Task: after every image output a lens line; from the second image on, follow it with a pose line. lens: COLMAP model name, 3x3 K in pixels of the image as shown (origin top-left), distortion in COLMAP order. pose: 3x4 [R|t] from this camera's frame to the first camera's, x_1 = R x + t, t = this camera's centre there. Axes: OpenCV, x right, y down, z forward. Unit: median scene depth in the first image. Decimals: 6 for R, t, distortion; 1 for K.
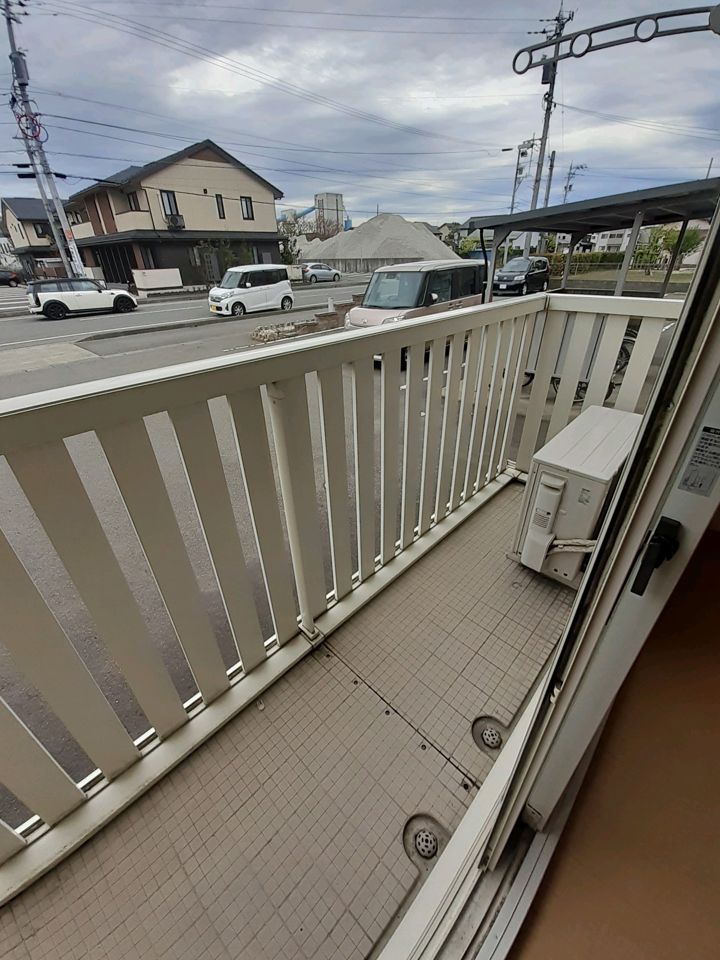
lens RADIAL K [[384.0, 0, 363.4], [0, 384.0, 480.7], [0, 0, 1]] dist [-0.017598, -0.001973]
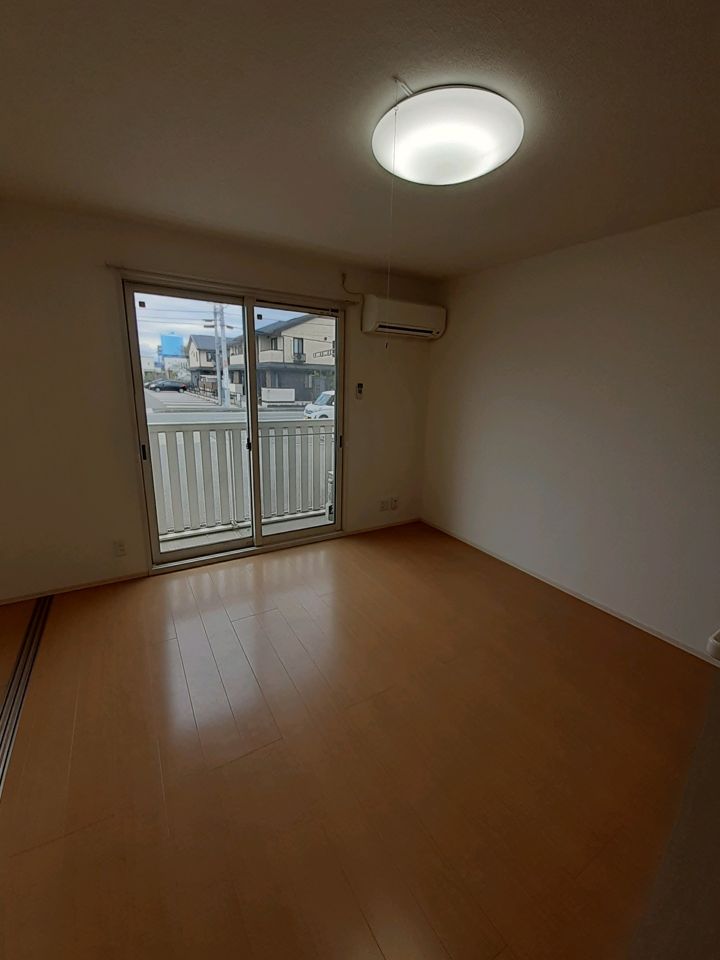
lens RADIAL K [[384.0, 0, 374.6], [0, 384.0, 476.8], [0, 0, 1]] dist [-0.017598, -0.001973]
pose [[0.971429, 0.103114, -0.213758, 0.097684], [-0.161164, 0.947777, -0.275218, 0.050110], [0.174216, 0.301804, 0.937317, -0.103741]]
